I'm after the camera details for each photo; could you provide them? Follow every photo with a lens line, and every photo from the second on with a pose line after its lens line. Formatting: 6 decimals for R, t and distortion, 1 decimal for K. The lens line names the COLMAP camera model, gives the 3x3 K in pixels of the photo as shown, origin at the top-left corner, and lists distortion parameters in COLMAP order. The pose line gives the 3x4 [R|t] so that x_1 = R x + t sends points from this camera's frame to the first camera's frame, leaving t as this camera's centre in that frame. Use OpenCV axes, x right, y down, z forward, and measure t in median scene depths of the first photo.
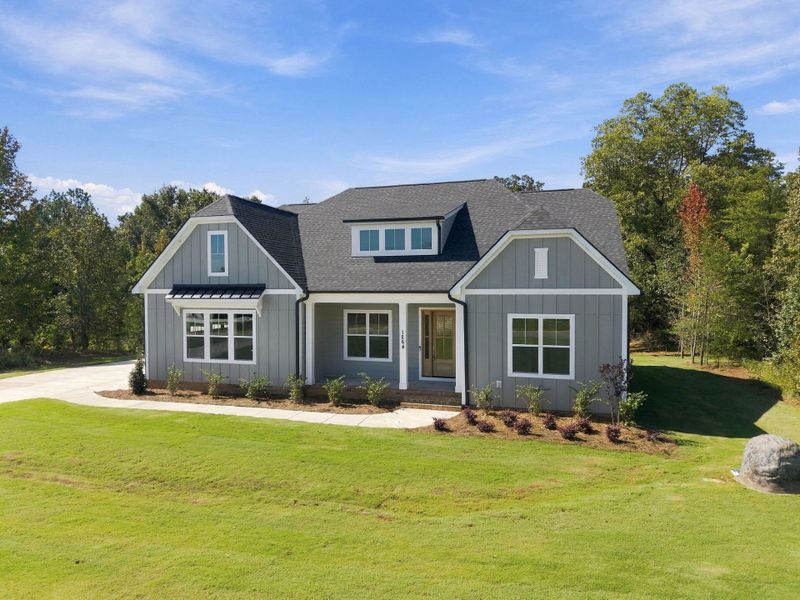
lens RADIAL K [[535.5, 0, 395.4], [0, 535.5, 301.1], [0, 0, 1]] dist [0.005328, -0.001657]
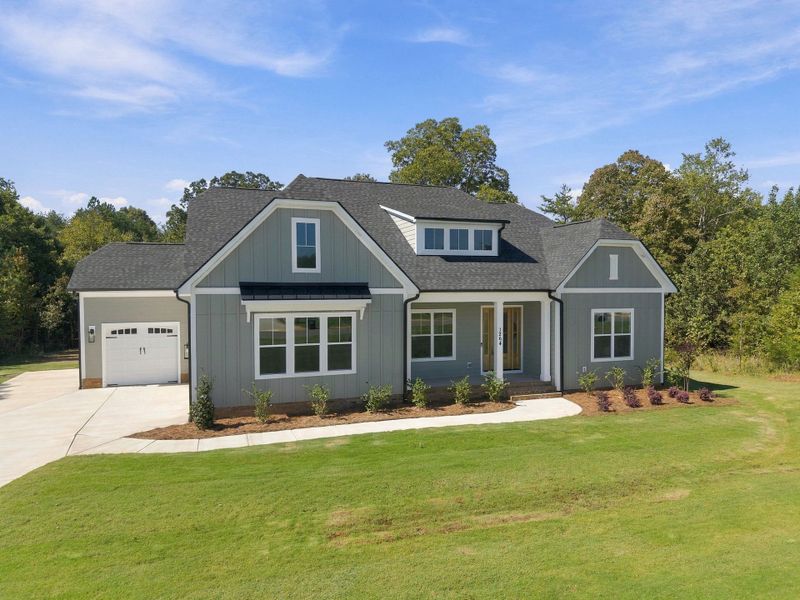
lens RADIAL K [[535.5, 0, 395.4], [0, 535.5, 301.1], [0, 0, 1]] dist [0.005328, -0.001657]
pose [[0.814793, -0.013649, 0.579591, -0.721220], [0.013083, 0.999901, 0.005155, -0.004996], [-0.579604, 0.003382, 0.814891, 0.248287]]
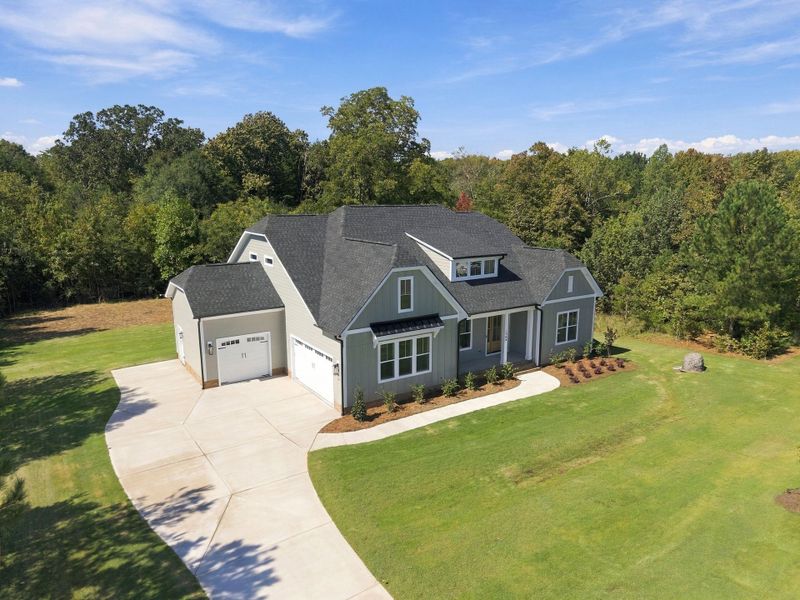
lens RADIAL K [[535.5, 0, 395.4], [0, 535.5, 301.1], [0, 0, 1]] dist [0.005328, -0.001657]
pose [[0.641545, -0.144045, 0.753439, -1.326208], [0.017159, 0.984660, 0.173640, -0.298836], [-0.766893, -0.098469, 0.634176, 0.229690]]
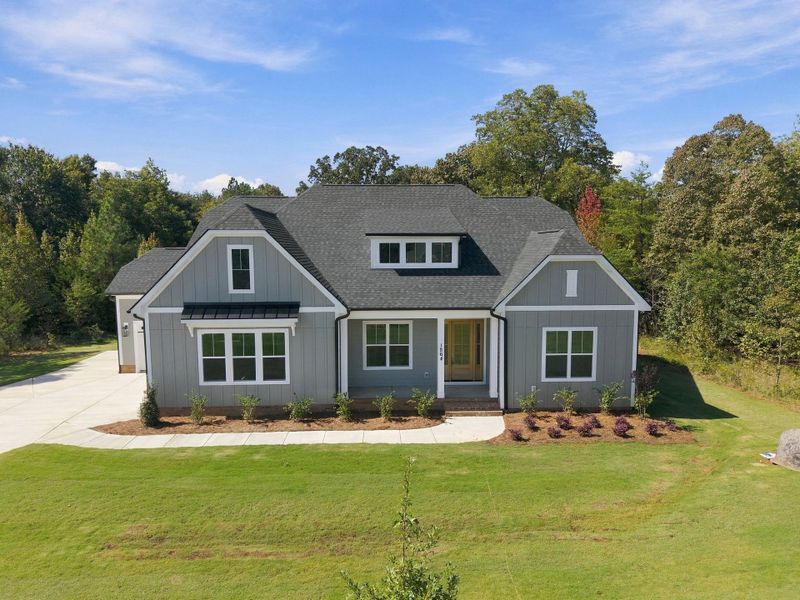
lens RADIAL K [[535.5, 0, 395.4], [0, 535.5, 301.1], [0, 0, 1]] dist [0.005328, -0.001657]
pose [[0.944549, -0.032891, 0.326718, -0.394446], [0.008468, 0.997080, 0.075894, -0.104850], [-0.328260, -0.068919, 0.942070, 0.032442]]
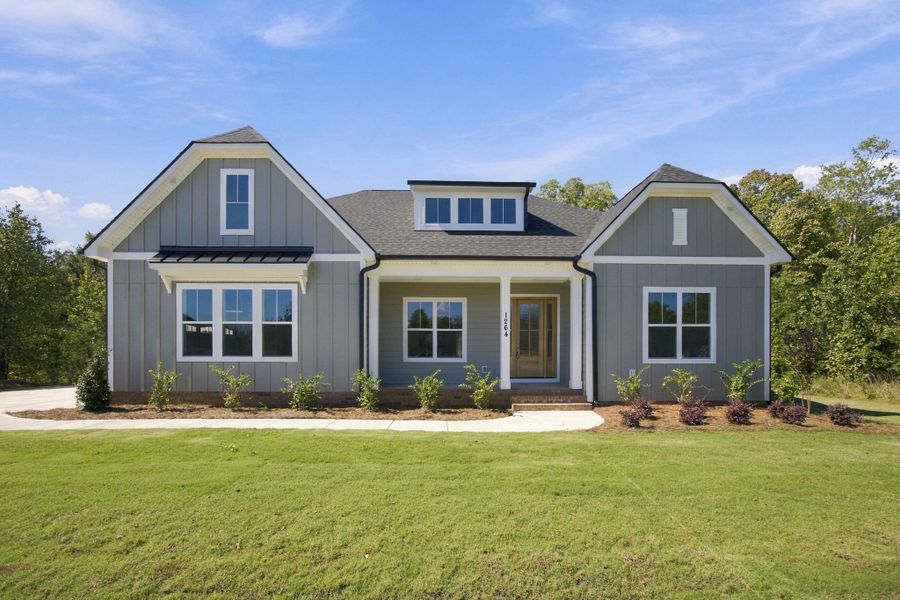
lens RADIAL K [[407.3, 0, 446.1], [0, 407.3, 345.4], [0, 0, 1]] dist [-0.078988, 0.046491]
pose [[0.949394, 0.004985, 0.314049, -0.240935], [0.002349, 0.999733, -0.022969, 0.111046], [-0.314080, 0.022545, 0.949129, 0.441386]]
